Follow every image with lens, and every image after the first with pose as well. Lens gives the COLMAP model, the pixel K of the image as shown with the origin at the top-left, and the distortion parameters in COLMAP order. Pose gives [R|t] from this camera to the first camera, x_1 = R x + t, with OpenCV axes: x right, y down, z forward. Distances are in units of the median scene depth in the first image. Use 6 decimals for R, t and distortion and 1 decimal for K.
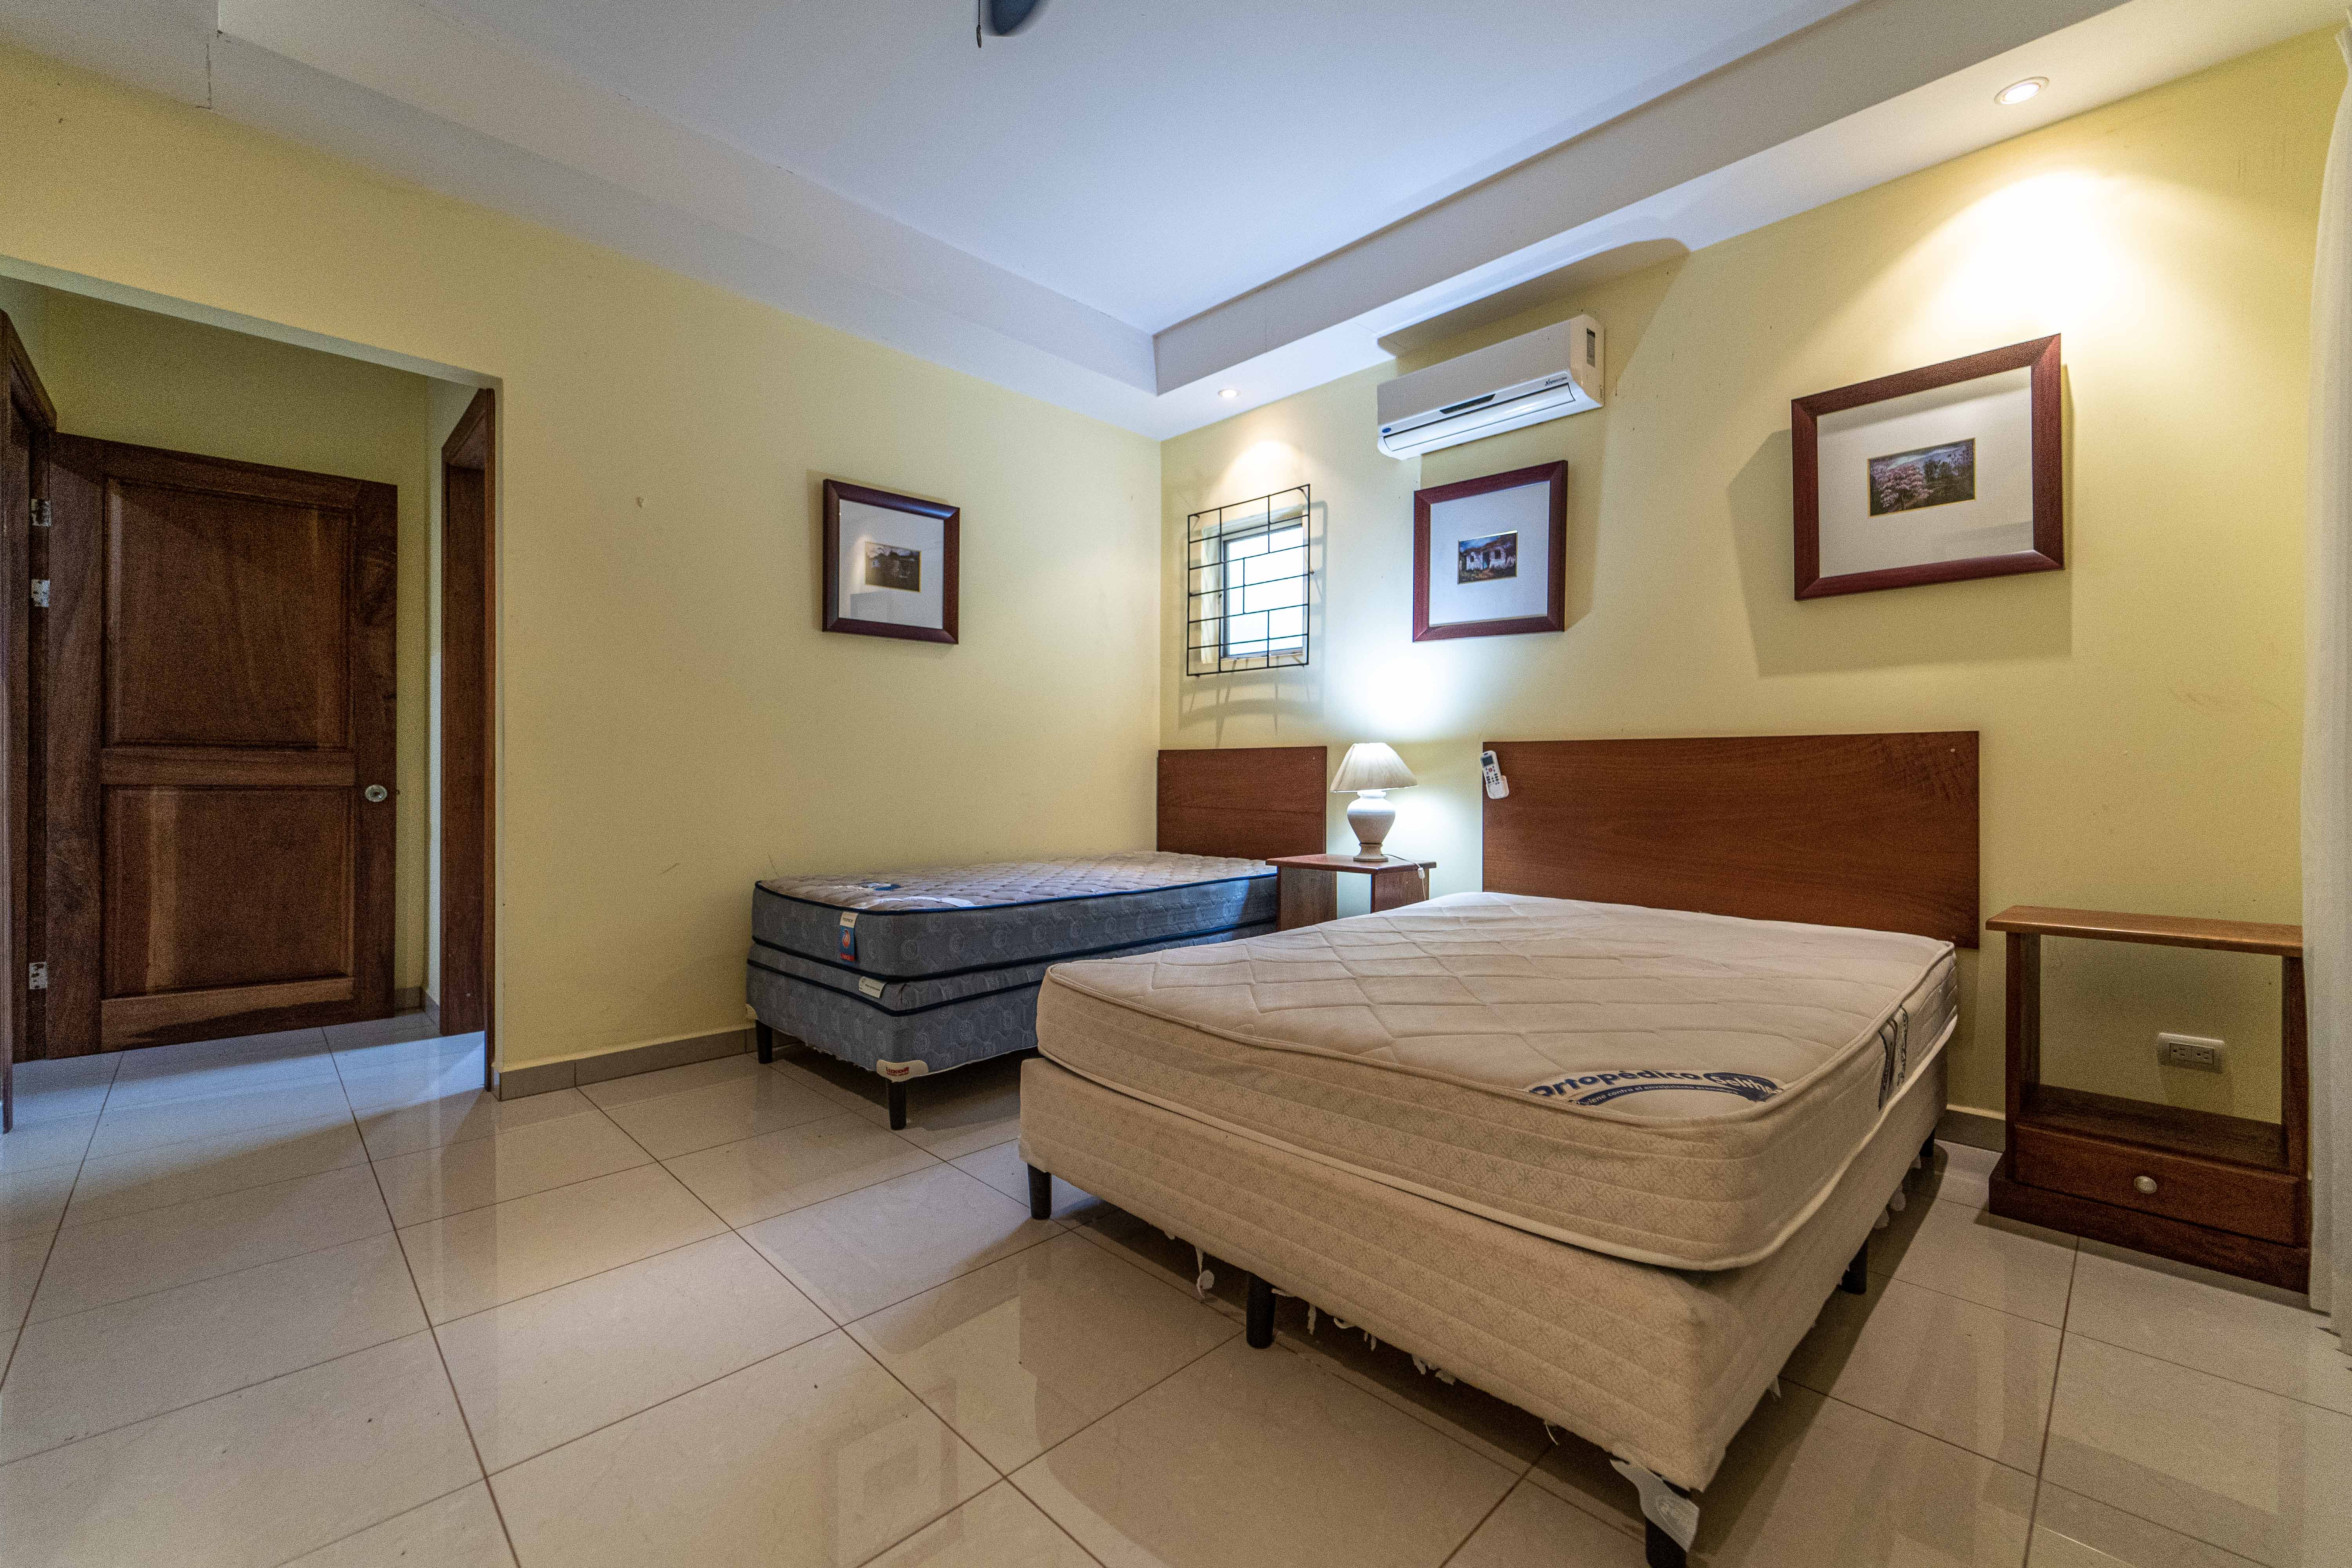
lens RADIAL K [[964.8, 0, 1183.9], [0, 964.8, 772.6], [0, 0, 1]] dist [0.000420, 0.000048]
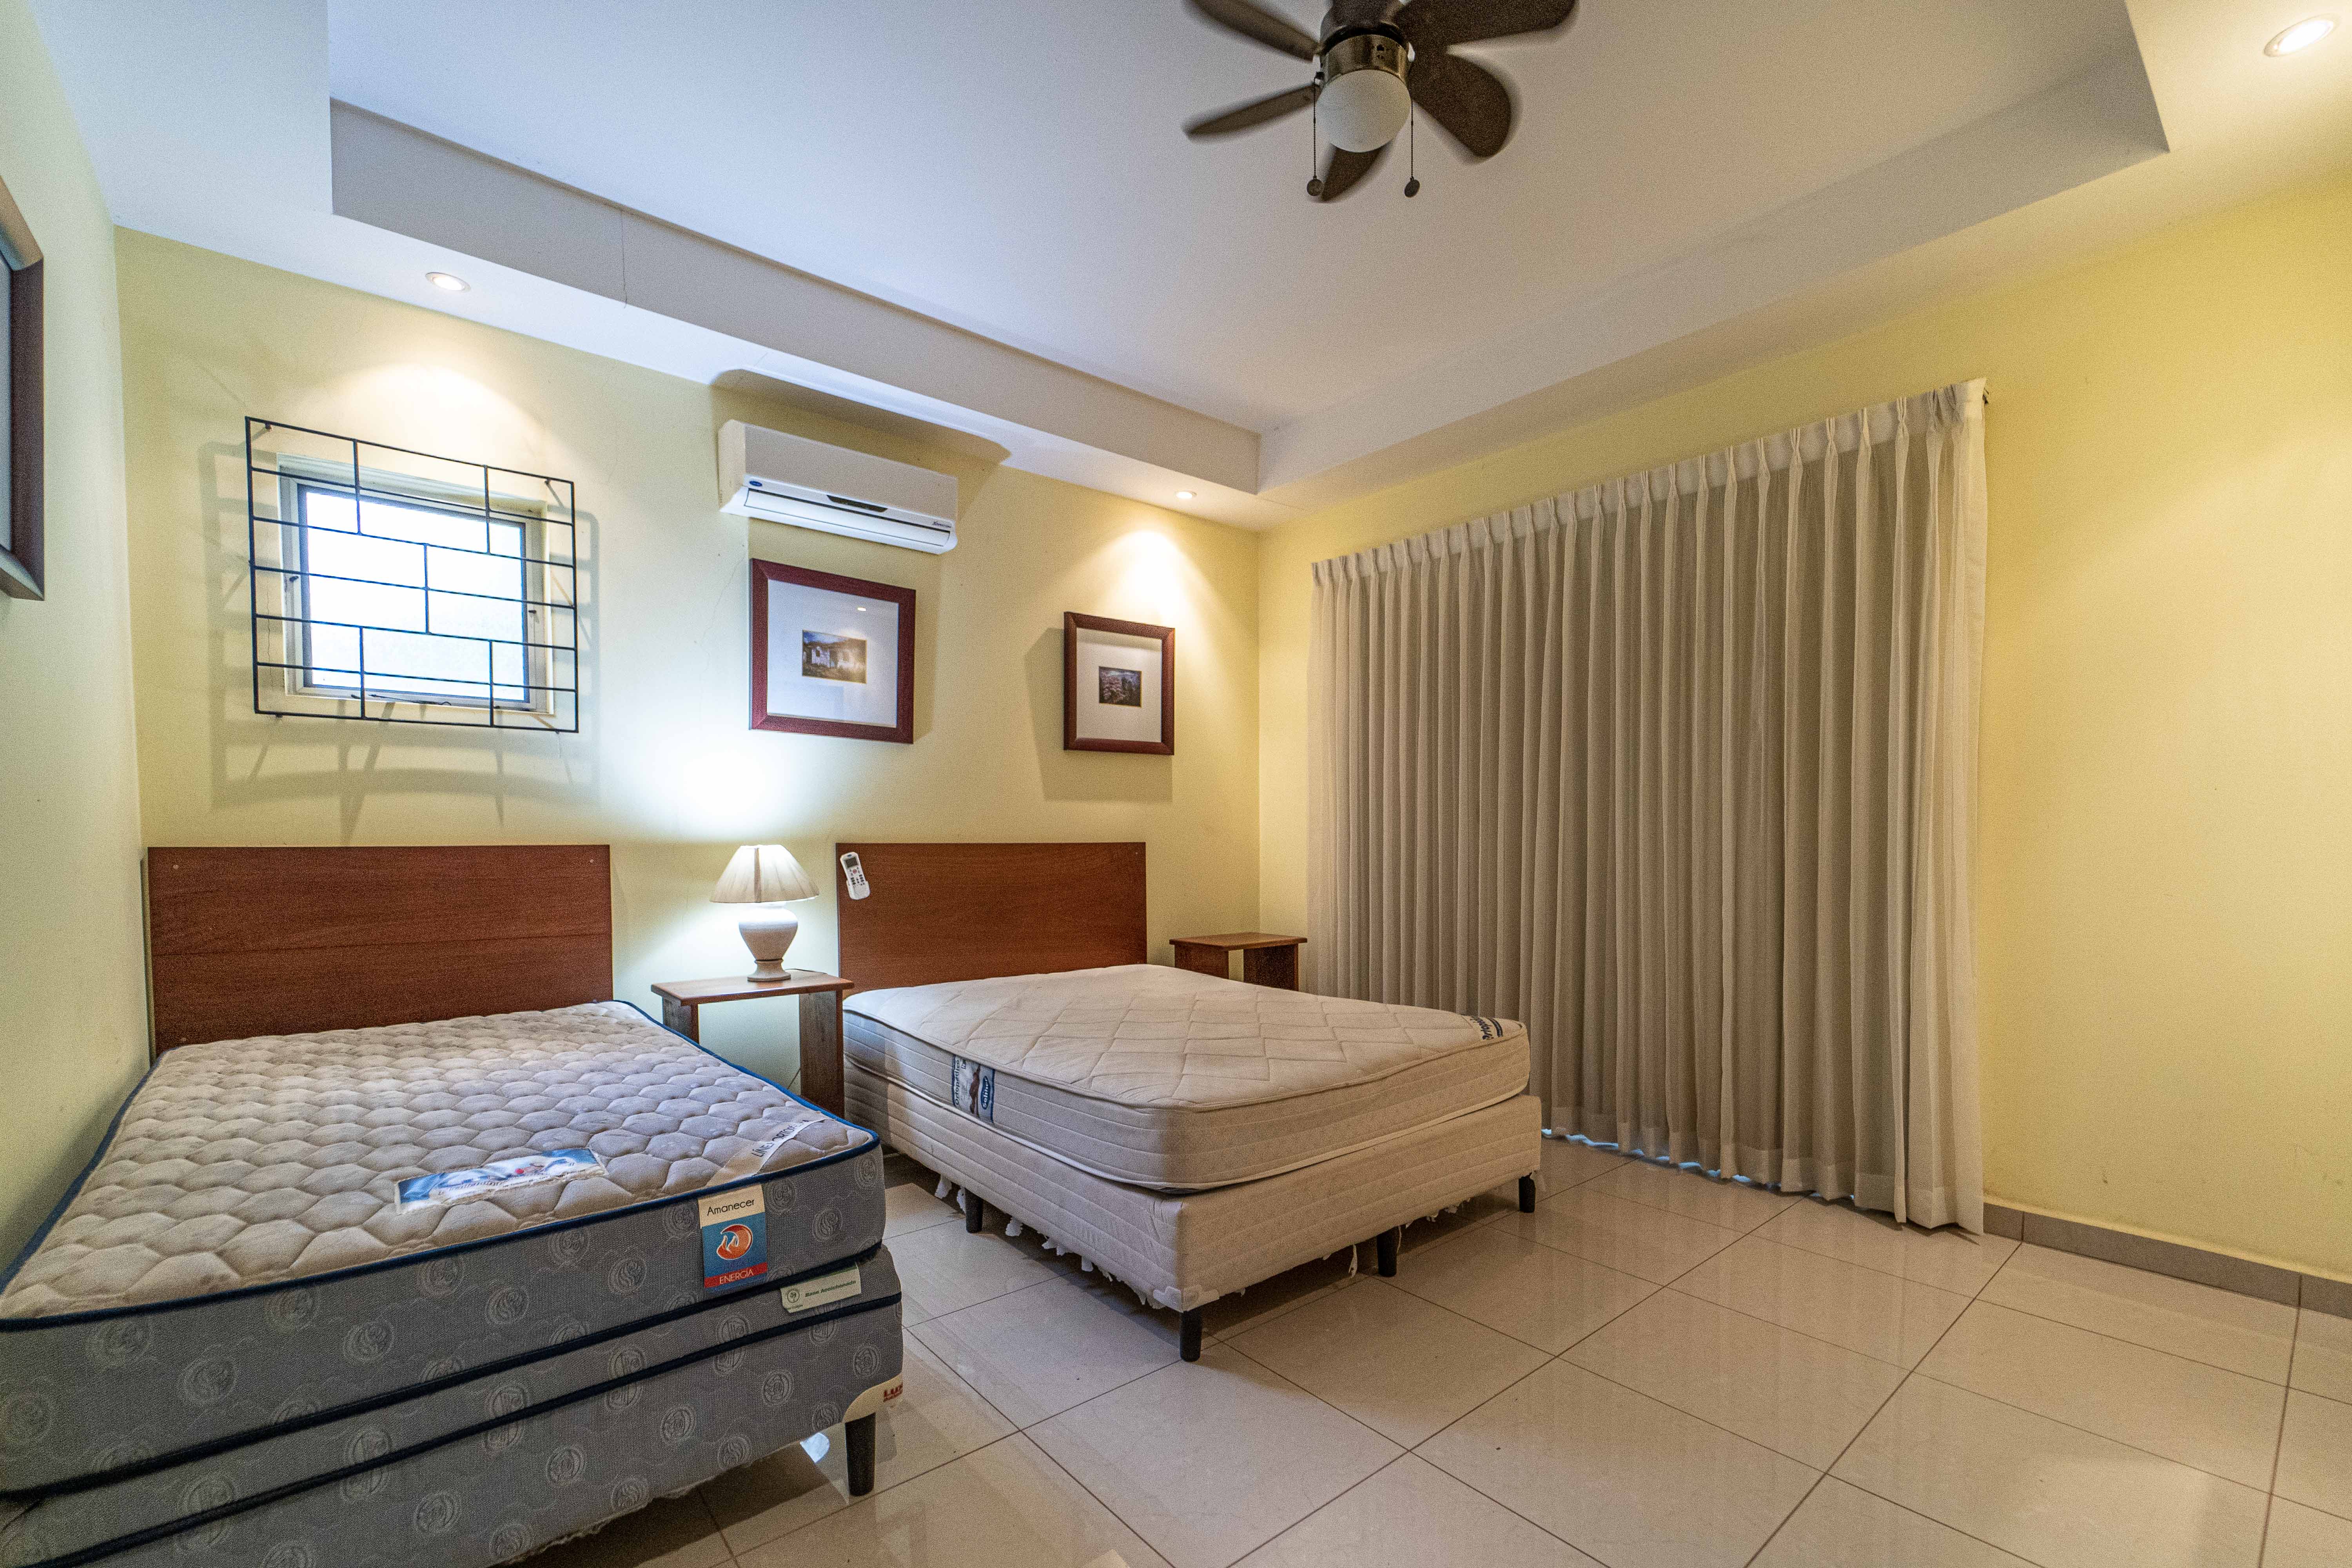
lens RADIAL K [[999.5, 0, 1187.9], [0, 999.5, 867.7], [0, 0, 1]] dist [0.001262, -0.000040]
pose [[0.077857, -0.034449, 0.996369, -0.703016], [-0.001738, 0.999397, 0.034690, -0.043640], [-0.996963, -0.004432, 0.077750, 0.569846]]
